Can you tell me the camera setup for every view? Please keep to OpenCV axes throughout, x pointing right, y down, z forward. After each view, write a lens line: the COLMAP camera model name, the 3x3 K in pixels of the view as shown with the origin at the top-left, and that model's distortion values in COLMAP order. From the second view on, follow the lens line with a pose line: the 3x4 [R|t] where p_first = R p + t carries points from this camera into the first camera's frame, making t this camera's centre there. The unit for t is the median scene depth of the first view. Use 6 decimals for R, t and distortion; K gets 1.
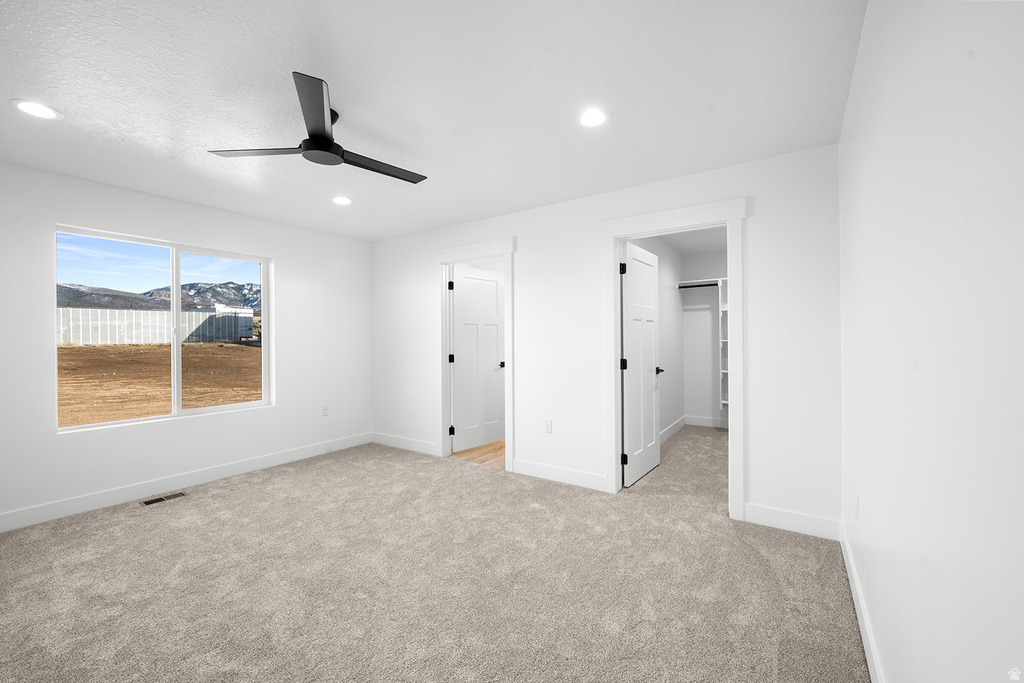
lens RADIAL K [[410.2, 0, 510.3], [0, 410.2, 340.7], [0, 0, 1]] dist [-0.007327, -0.001043]
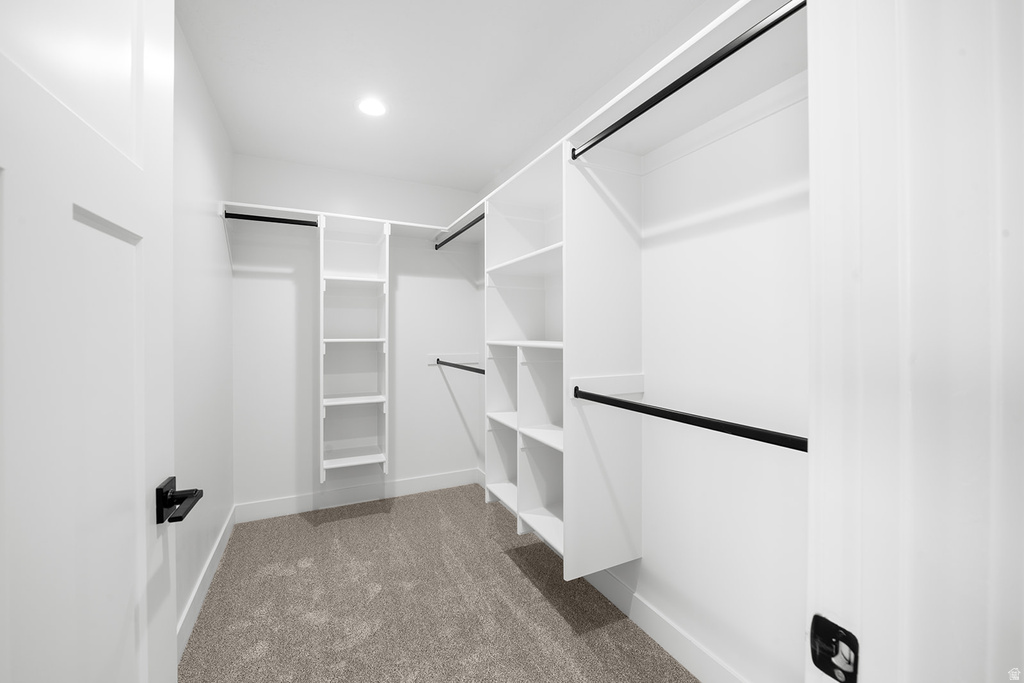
lens RADIAL K [[410.2, 0, 512.3], [0, 410.2, 337.0], [0, 0, 1]] dist [-0.007327, -0.001043]
pose [[0.491396, 0.005872, 0.870917, 0.194720], [-0.006103, 0.999976, -0.003299, -0.003538], [-0.870915, -0.003694, 0.491420, 0.546258]]
